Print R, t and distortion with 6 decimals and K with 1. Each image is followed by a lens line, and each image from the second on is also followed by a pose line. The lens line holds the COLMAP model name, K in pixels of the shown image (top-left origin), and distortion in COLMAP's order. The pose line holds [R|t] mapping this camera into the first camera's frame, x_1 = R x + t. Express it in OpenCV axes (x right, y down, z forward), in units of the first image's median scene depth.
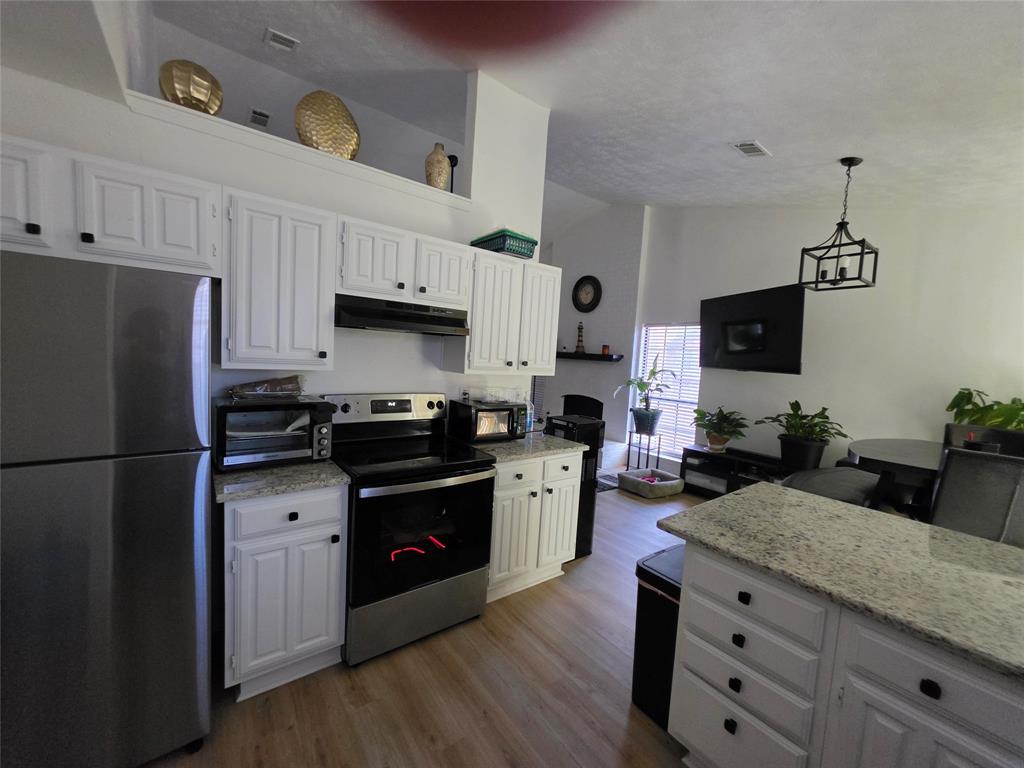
lens RADIAL K [[408.2, 0, 512.0], [0, 408.2, 384.0], [0, 0, 1]] dist [-0.002180, -0.000065]
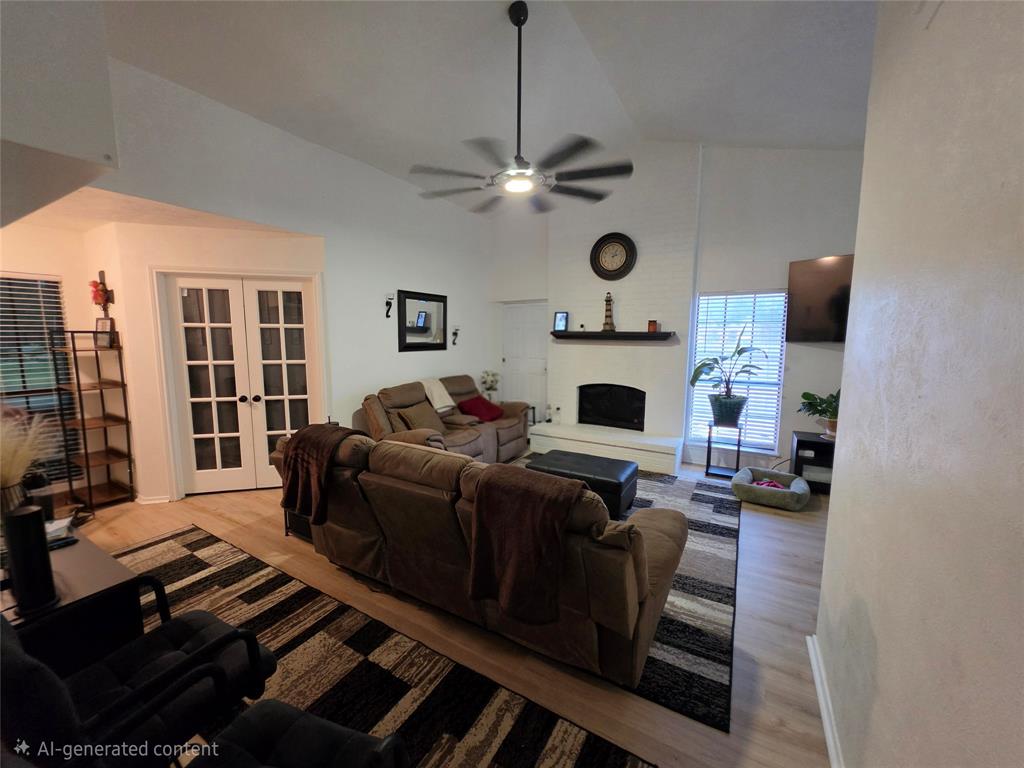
lens RADIAL K [[412.1, 0, 516.2], [0, 412.1, 386.0], [0, 0, 1]] dist [-0.000662, -0.000086]
pose [[0.922438, -0.095949, 0.374035, -0.396518], [0.074391, 0.994649, 0.071688, -0.053570], [-0.378912, -0.038303, 0.924640, 0.412790]]
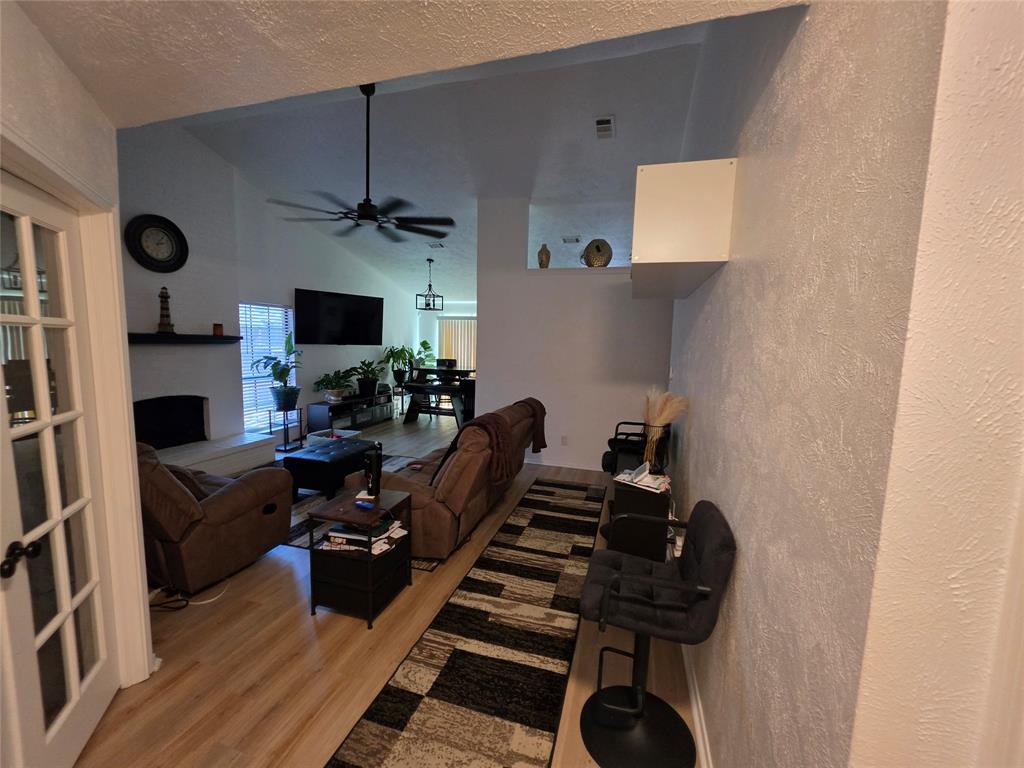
lens RADIAL K [[404.0, 0, 509.4], [0, 404.0, 387.0], [0, 0, 1]] dist [-0.000912, 0.000185]
pose [[-0.587303, -0.160939, 0.793205, -0.893976], [0.003040, 0.979585, 0.201006, -0.156131], [-0.809361, 0.120462, -0.574824, 1.197046]]
